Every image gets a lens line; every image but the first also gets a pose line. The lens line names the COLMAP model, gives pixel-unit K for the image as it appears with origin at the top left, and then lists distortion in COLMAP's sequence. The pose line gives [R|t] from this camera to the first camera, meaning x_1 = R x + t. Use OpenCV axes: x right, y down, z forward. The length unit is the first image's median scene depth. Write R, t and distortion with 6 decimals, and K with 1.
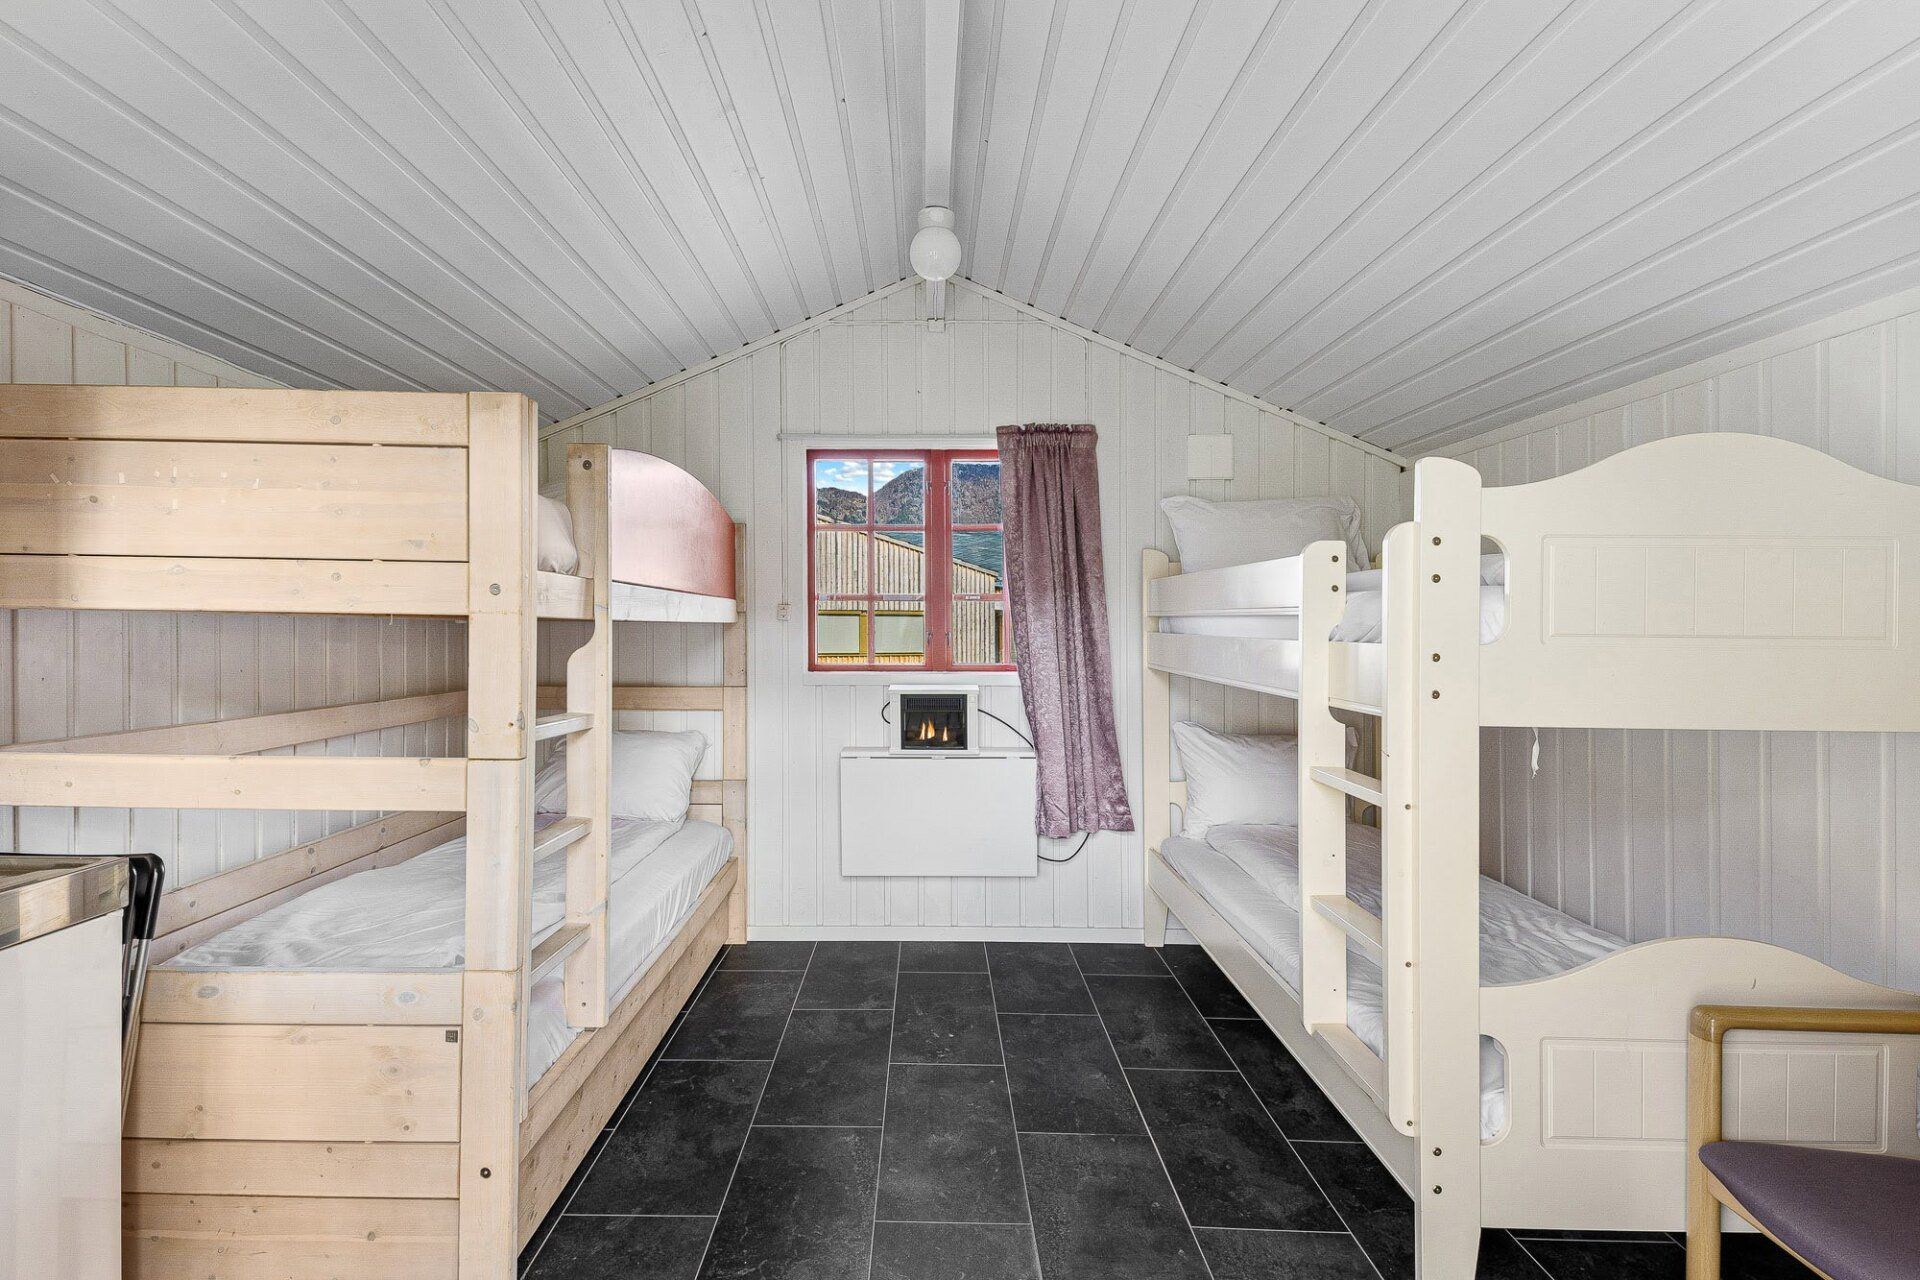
lens RADIAL K [[1007.7, 0, 965.3], [0, 1007.7, 625.7], [0, 0, 1]] dist [-0.049603, -0.003310]
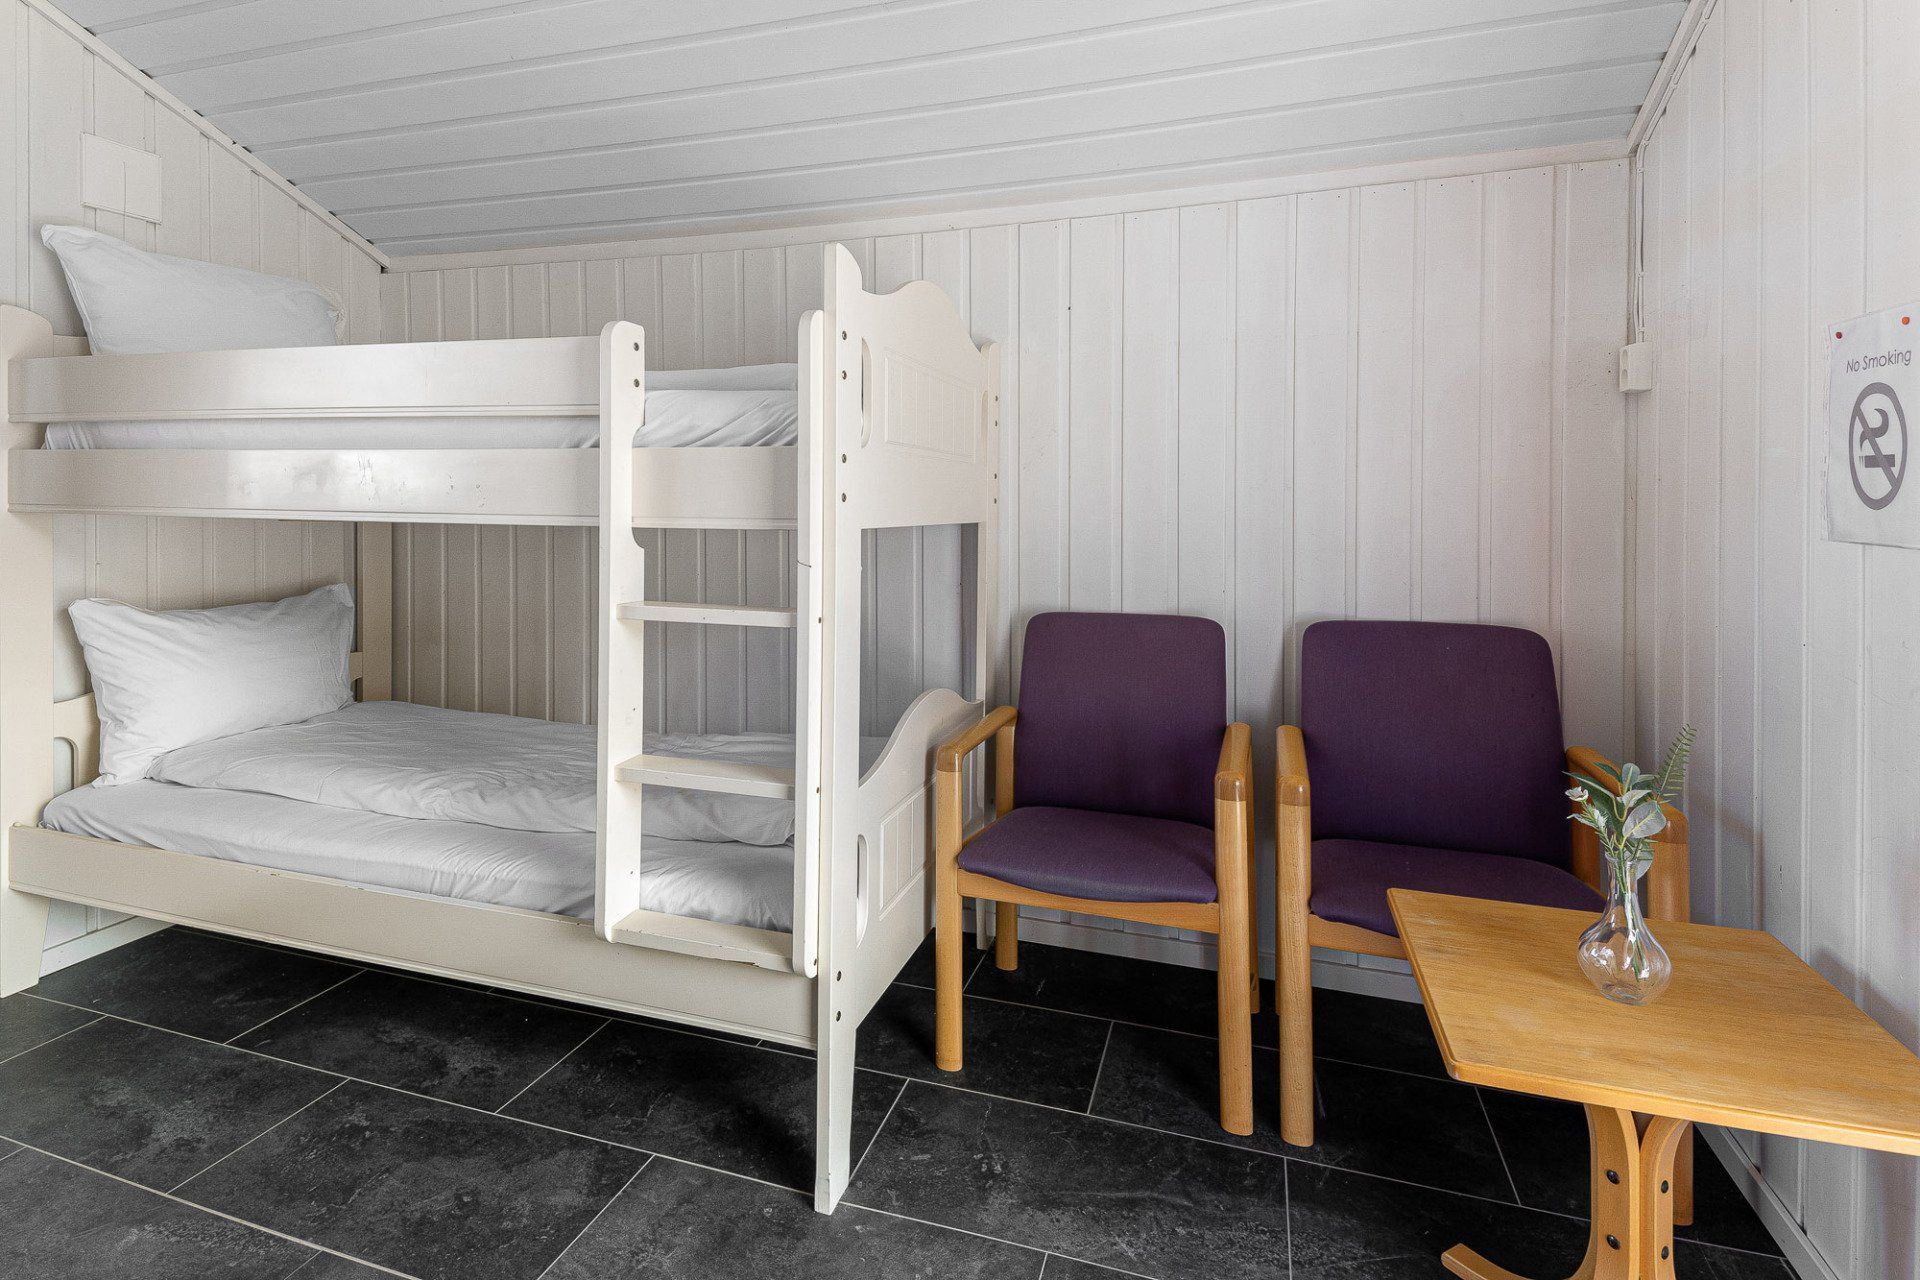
lens RADIAL K [[898.2, 0, 987.2], [0, 898.2, 504.7], [0, 0, 1]] dist [-0.015269, -0.003030]
pose [[0.242765, -0.014215, 0.969981, -0.221986], [0.003604, 0.999899, 0.013751, 0.043453], [-0.970078, 0.000157, 0.242792, 0.444747]]
